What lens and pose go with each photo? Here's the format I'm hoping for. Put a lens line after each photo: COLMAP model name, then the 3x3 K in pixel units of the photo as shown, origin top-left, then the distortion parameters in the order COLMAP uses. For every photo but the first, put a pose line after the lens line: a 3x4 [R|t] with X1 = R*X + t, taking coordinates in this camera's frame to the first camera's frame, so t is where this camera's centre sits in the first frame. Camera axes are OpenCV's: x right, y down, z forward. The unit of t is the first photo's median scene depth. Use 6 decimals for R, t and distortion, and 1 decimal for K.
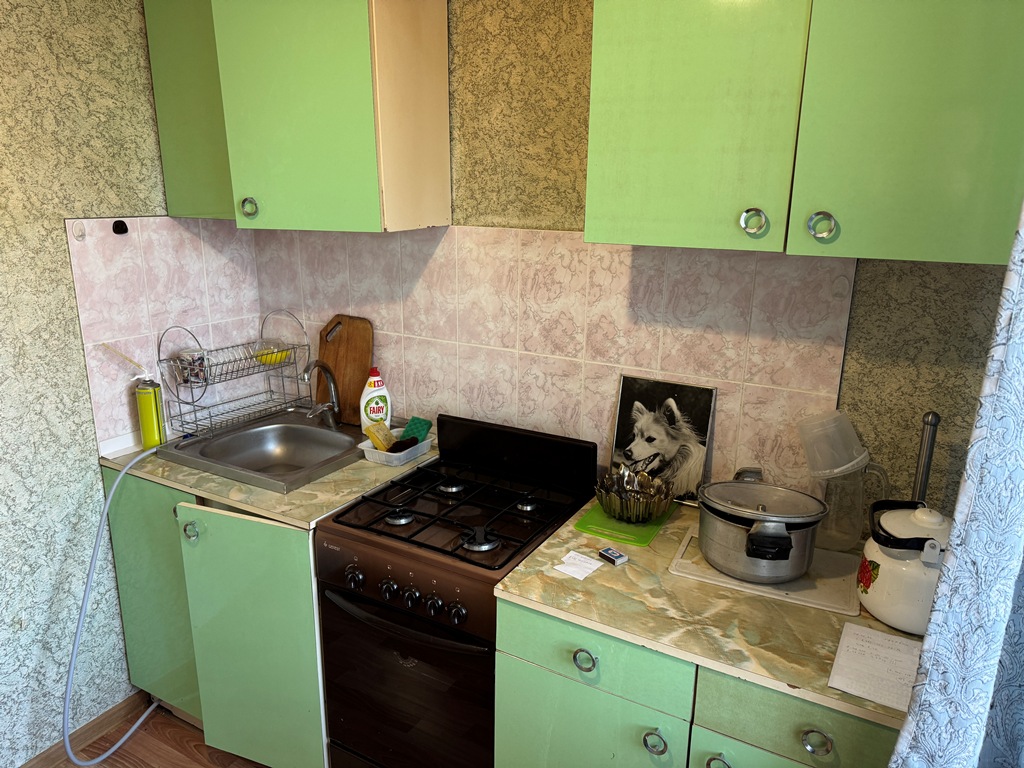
lens RADIAL K [[719.5, 0, 517.7], [0, 719.5, 381.5], [0, 0, 1]] dist [0.066037, -0.075366]
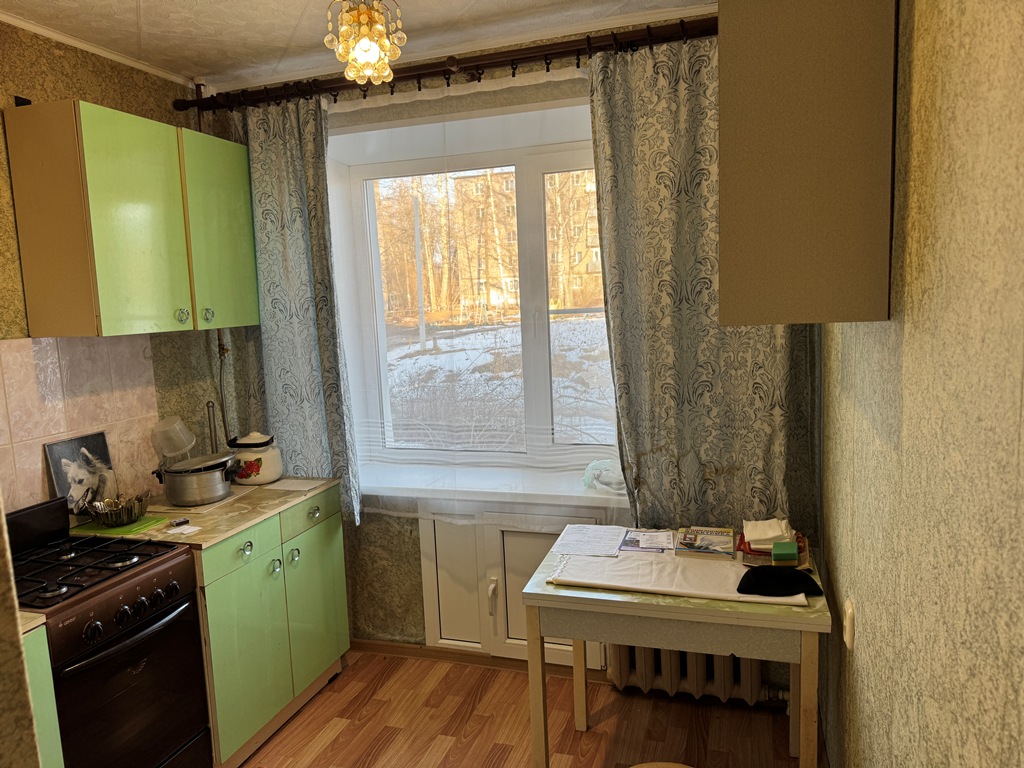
lens RADIAL K [[719.5, 0, 511.2], [0, 719.5, 389.3], [0, 0, 1]] dist [0.066037, -0.075366]
pose [[-0.204980, -0.130474, 0.970031, -1.310274], [0.293613, 0.937234, 0.188107, -0.104420], [-0.933689, 0.323372, -0.153805, 0.392794]]
